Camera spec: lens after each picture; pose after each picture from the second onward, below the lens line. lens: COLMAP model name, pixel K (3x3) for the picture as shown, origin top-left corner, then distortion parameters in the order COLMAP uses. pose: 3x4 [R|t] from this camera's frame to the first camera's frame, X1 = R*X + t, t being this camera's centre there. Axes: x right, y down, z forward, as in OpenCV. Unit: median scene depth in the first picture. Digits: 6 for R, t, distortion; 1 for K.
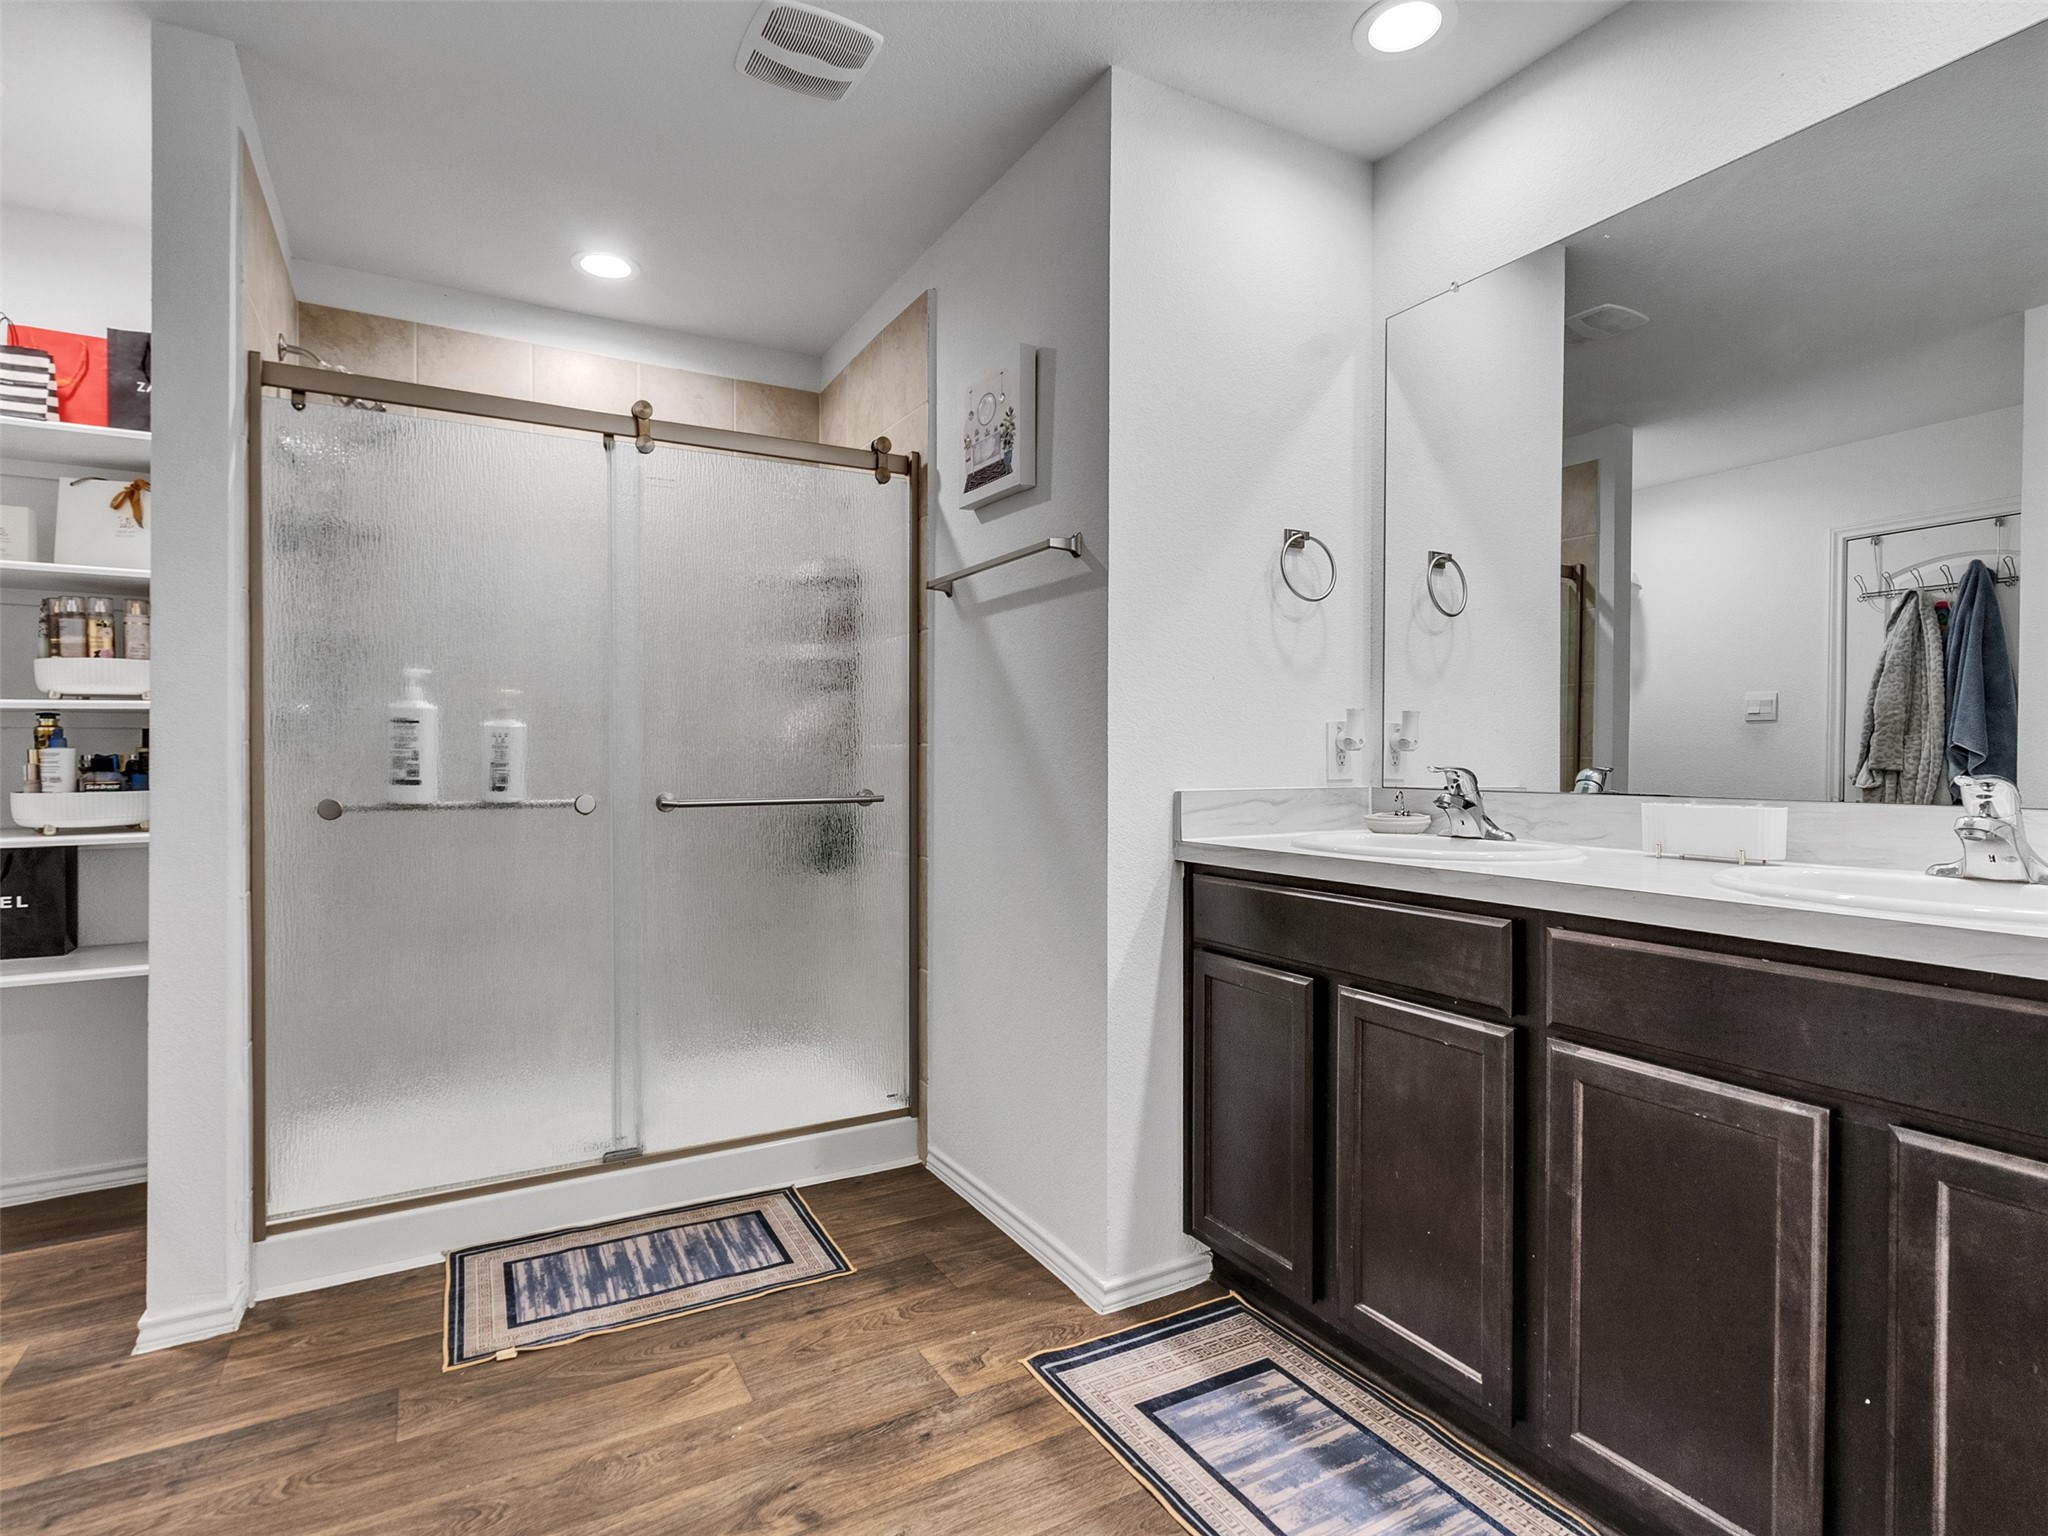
lens RADIAL K [[1049.9, 0, 1014.0], [0, 1049.9, 769.1], [0, 0, 1]] dist [-0.004104, -0.000401]
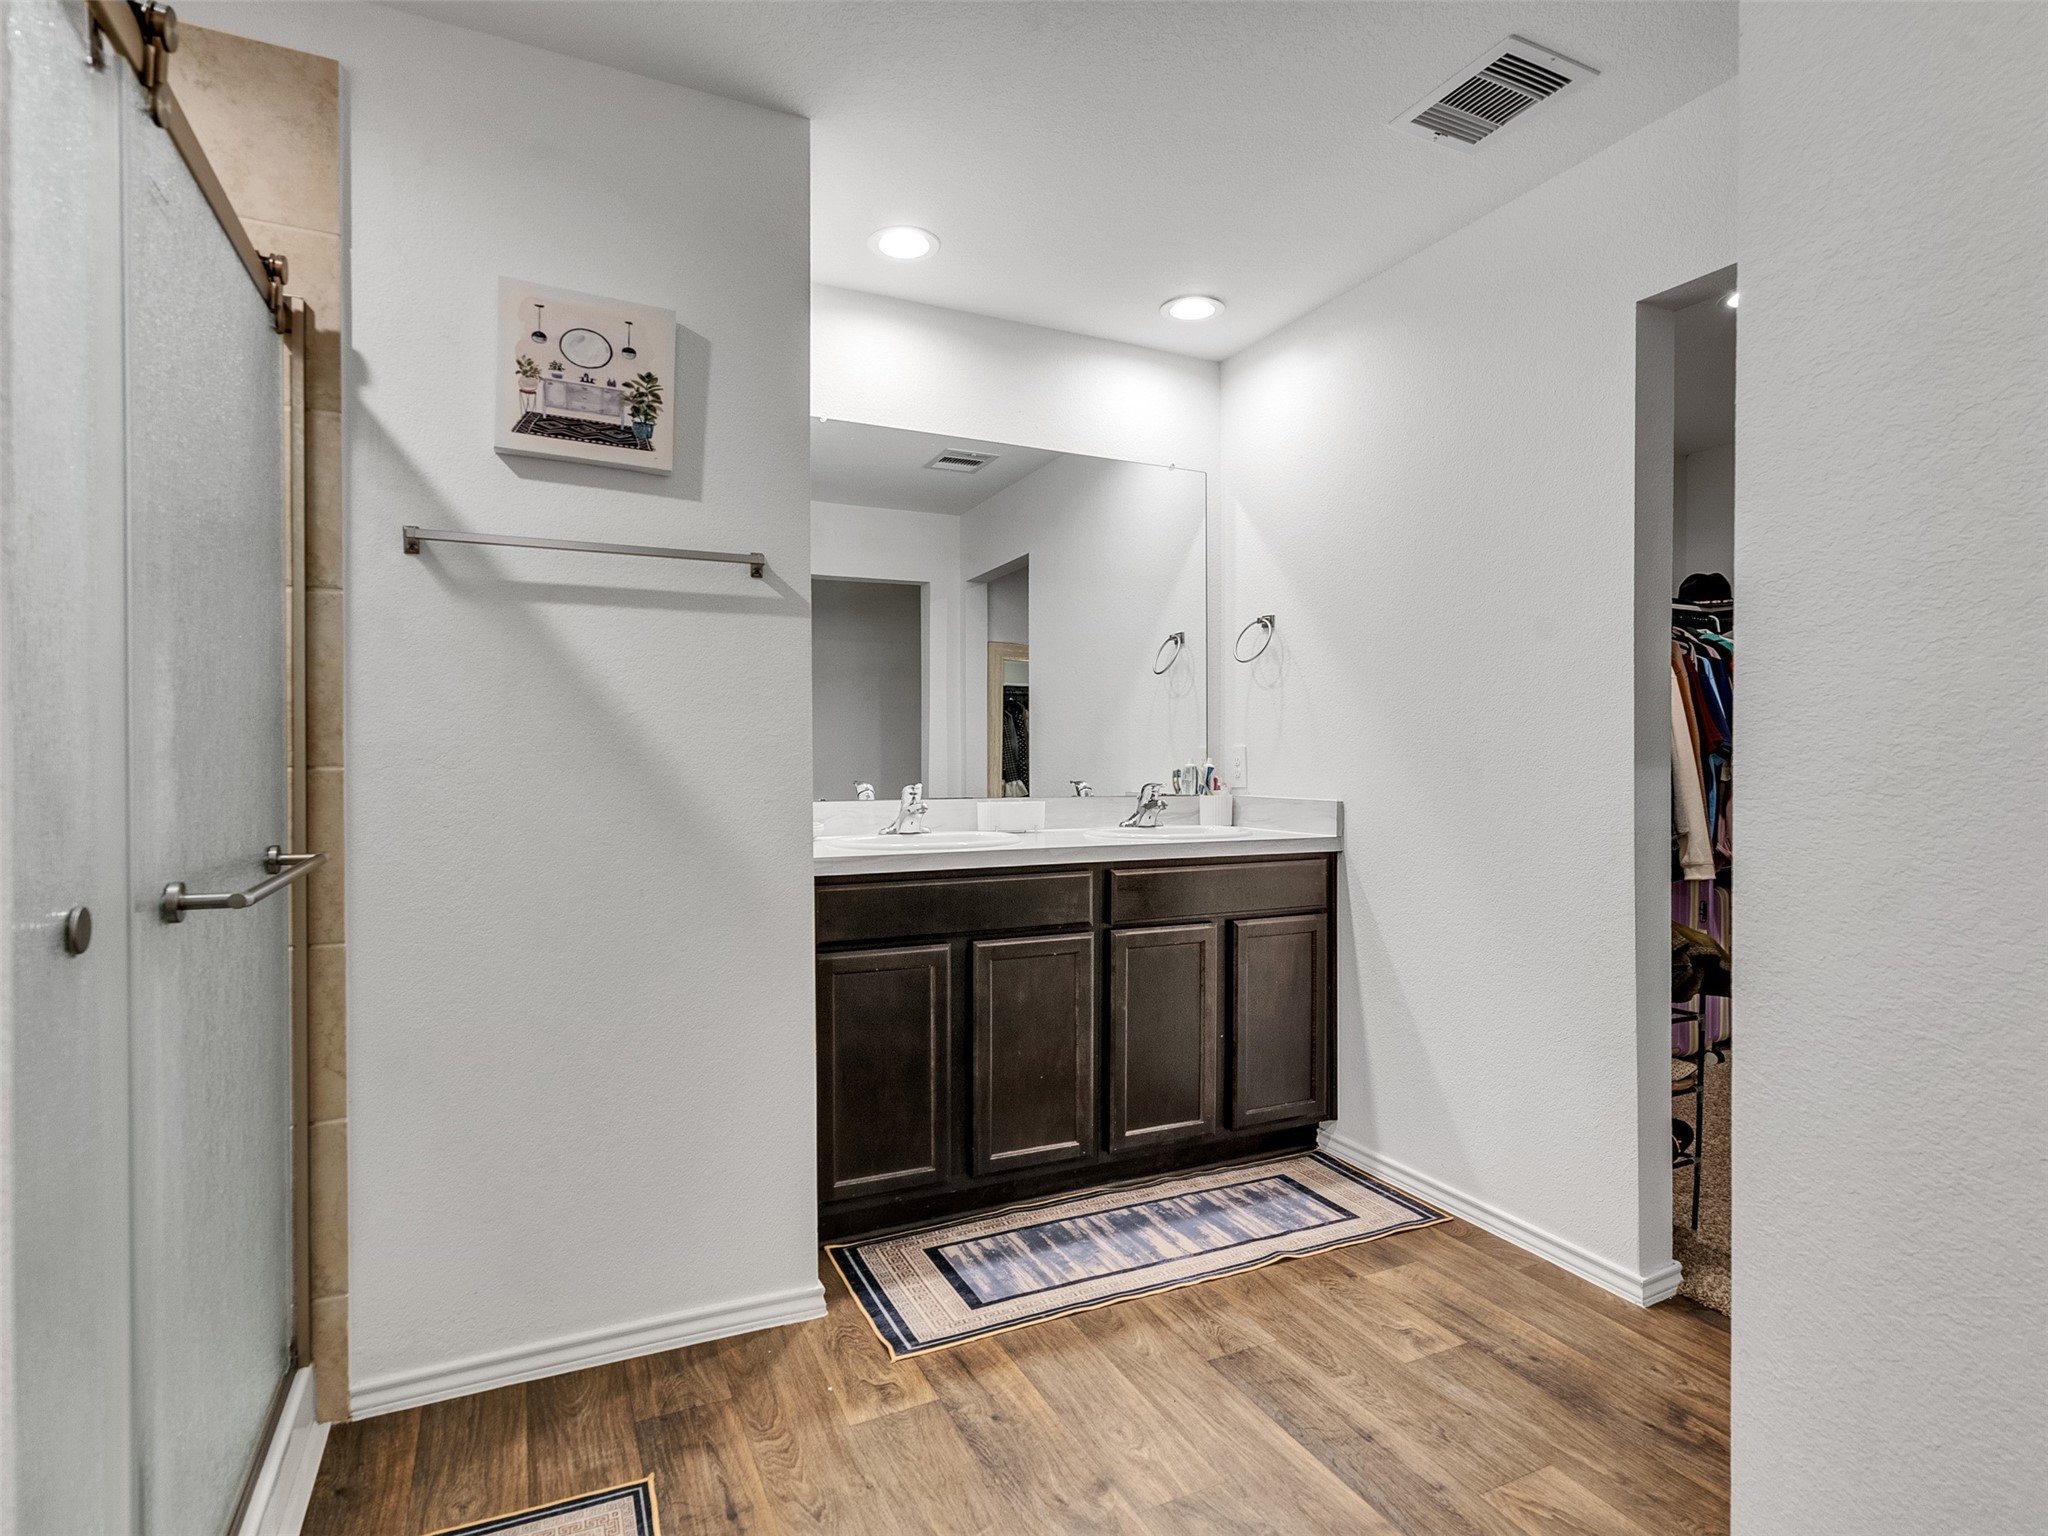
lens RADIAL K [[1049.9, 0, 1014.2], [0, 1049.9, 760.2], [0, 0, 1]] dist [-0.004104, -0.000401]
pose [[0.061544, -0.009364, 0.998060, -1.061881], [0.006290, 0.999940, 0.008994, -0.048419], [-0.998085, 0.005724, 0.061599, 0.835146]]
